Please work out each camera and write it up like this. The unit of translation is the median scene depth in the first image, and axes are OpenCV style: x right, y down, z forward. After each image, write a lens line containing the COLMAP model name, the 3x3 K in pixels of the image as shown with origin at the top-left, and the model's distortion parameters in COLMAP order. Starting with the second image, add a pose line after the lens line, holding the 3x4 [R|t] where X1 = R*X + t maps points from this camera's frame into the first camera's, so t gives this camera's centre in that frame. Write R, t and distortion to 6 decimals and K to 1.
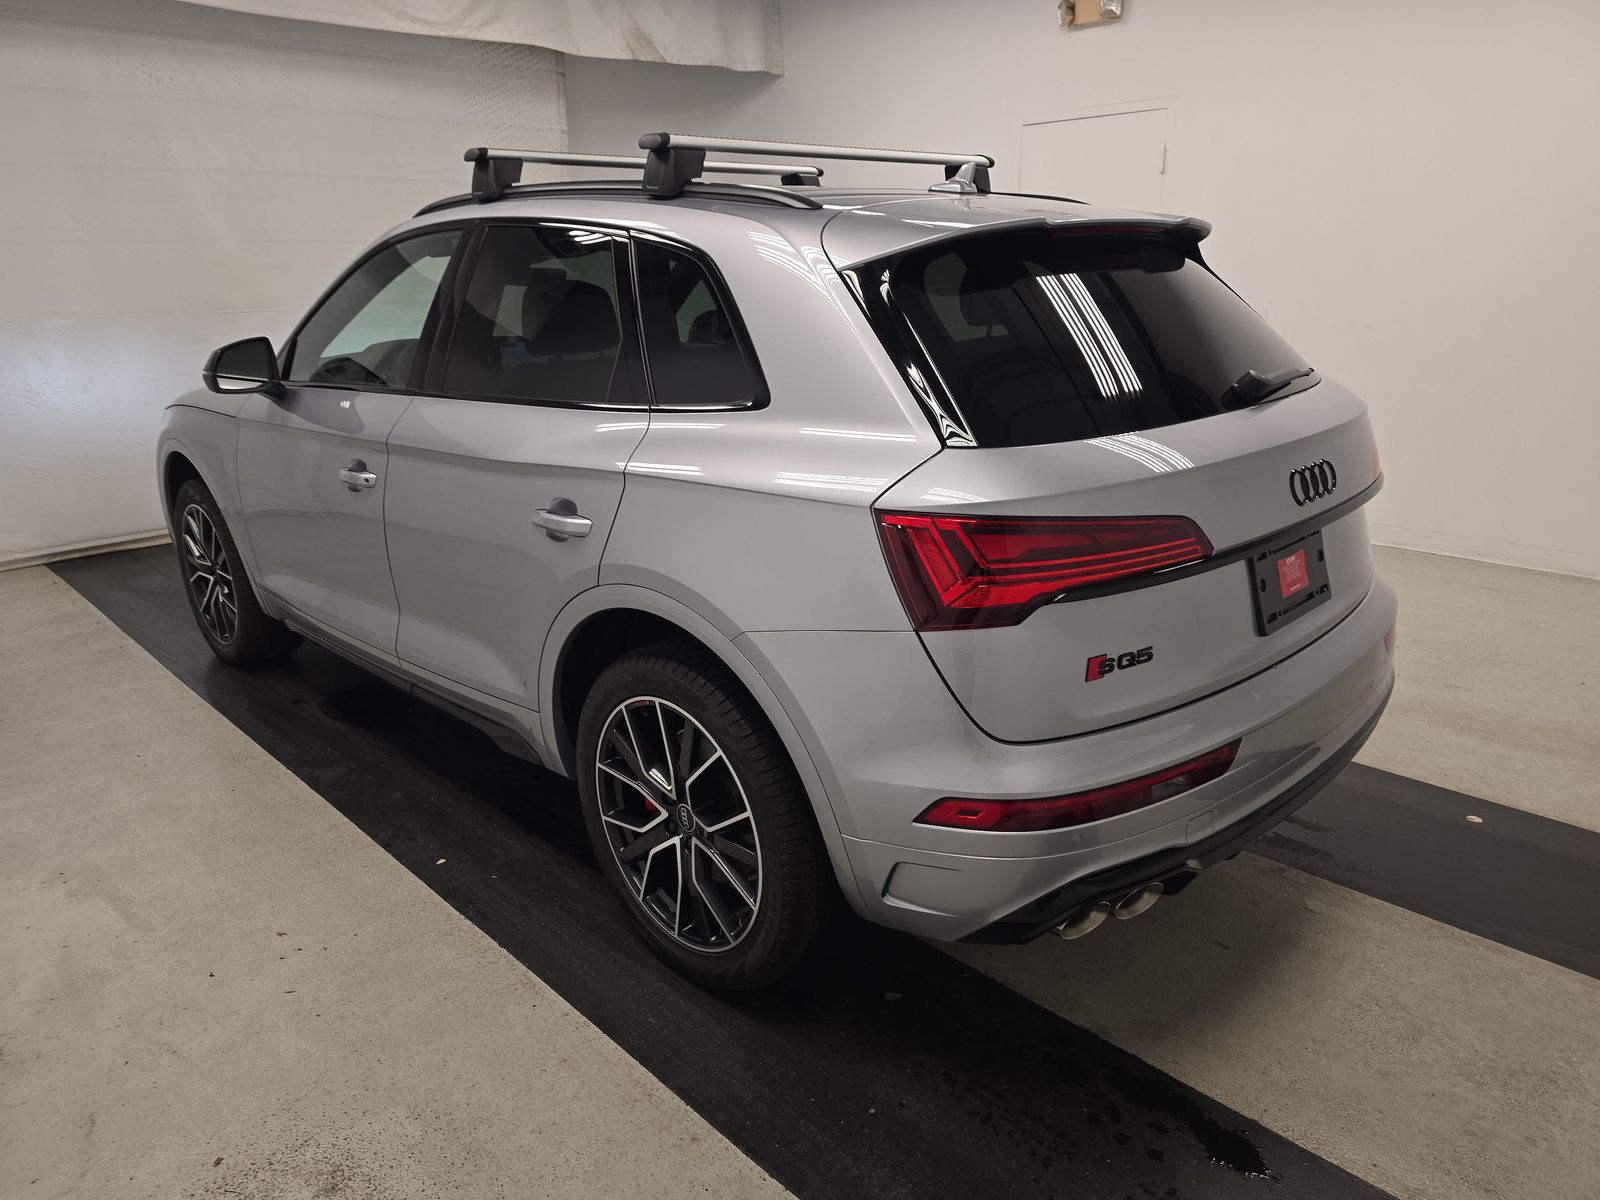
lens RADIAL K [[1121.1, 0, 746.6], [0, 1121.1, 633.8], [0, 0, 1]] dist [0.005274, -0.003128]
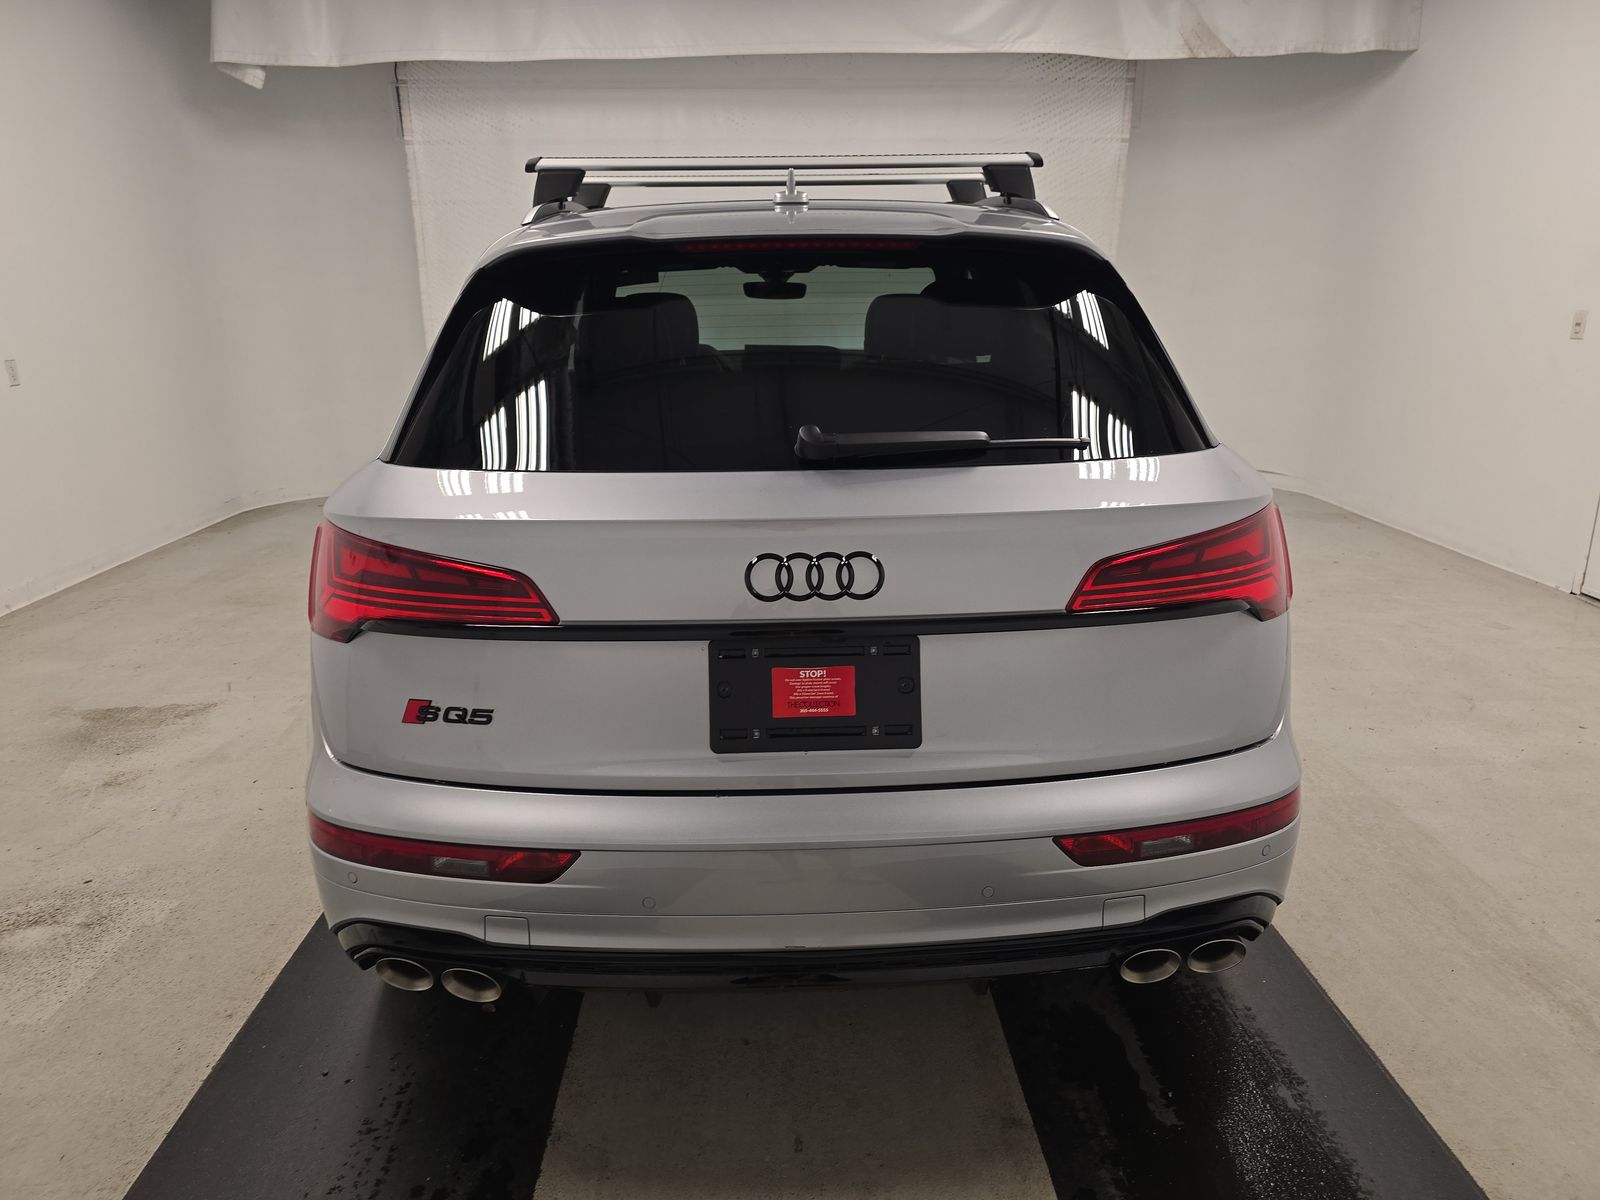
lens RADIAL K [[1068.9, 0, 800.0], [0, 1068.9, 600.0], [0, 0, 1]] dist [0.023563, 0.003351]
pose [[0.742633, 0.209593, -0.636056, 0.920392], [-0.223444, 0.972887, 0.059701, -0.154435], [0.631324, 0.097787, 0.769330, 0.426666]]
